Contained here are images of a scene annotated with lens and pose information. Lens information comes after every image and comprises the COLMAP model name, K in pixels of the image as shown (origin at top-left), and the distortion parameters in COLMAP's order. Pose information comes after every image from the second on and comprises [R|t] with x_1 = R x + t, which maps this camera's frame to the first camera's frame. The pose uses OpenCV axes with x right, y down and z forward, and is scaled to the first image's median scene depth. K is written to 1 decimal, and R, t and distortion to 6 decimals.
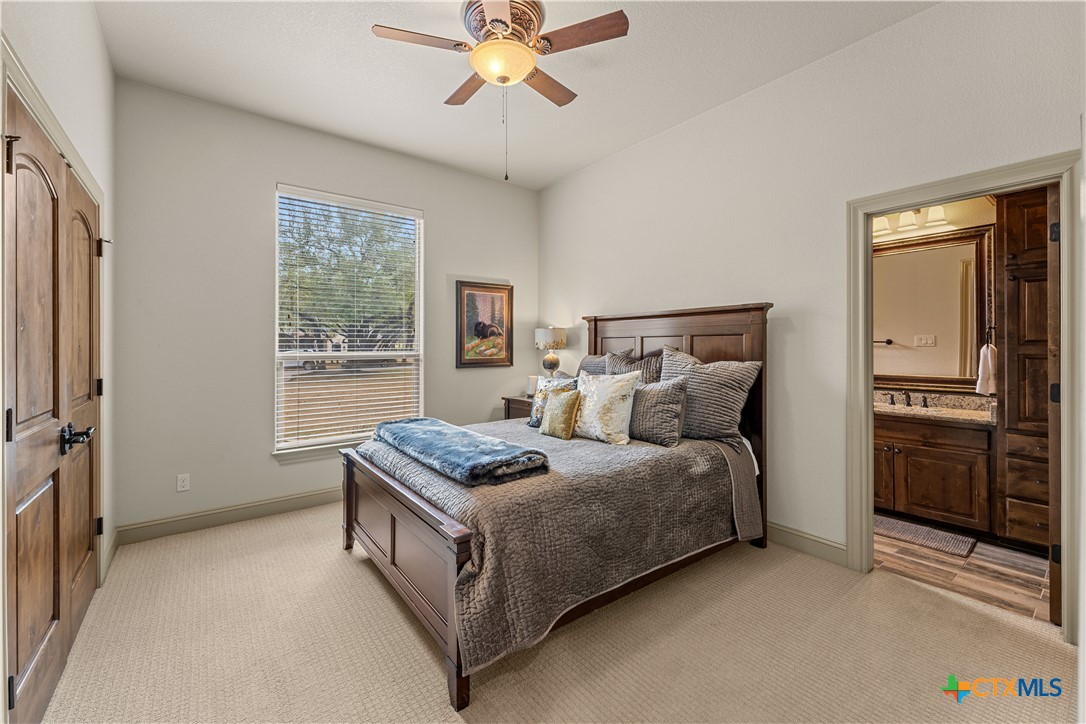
lens RADIAL K [[439.7, 0, 536.6], [0, 439.7, 346.2], [0, 0, 1]] dist [-0.000992, 0.000109]
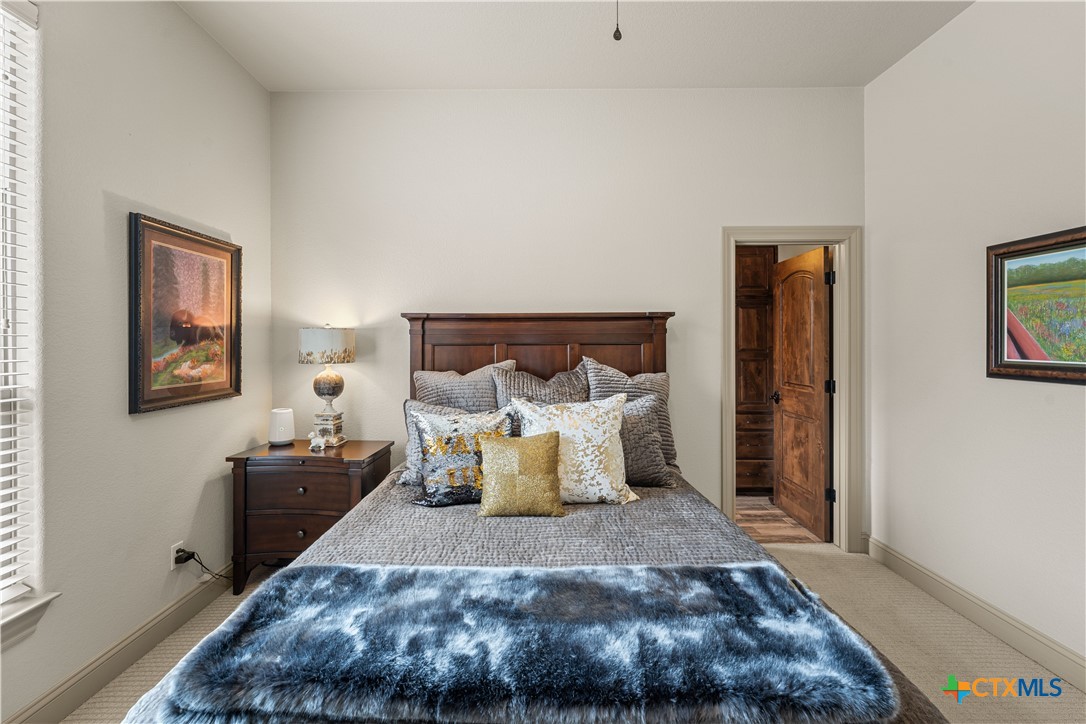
lens RADIAL K [[439.7, 0, 536.6], [0, 439.7, 346.2], [0, 0, 1]] dist [-0.000992, 0.000109]
pose [[0.609741, -0.004531, 0.792588, -0.275058], [0.002670, 0.999990, 0.003663, -0.017173], [-0.792596, -0.000117, 0.609747, 0.405808]]
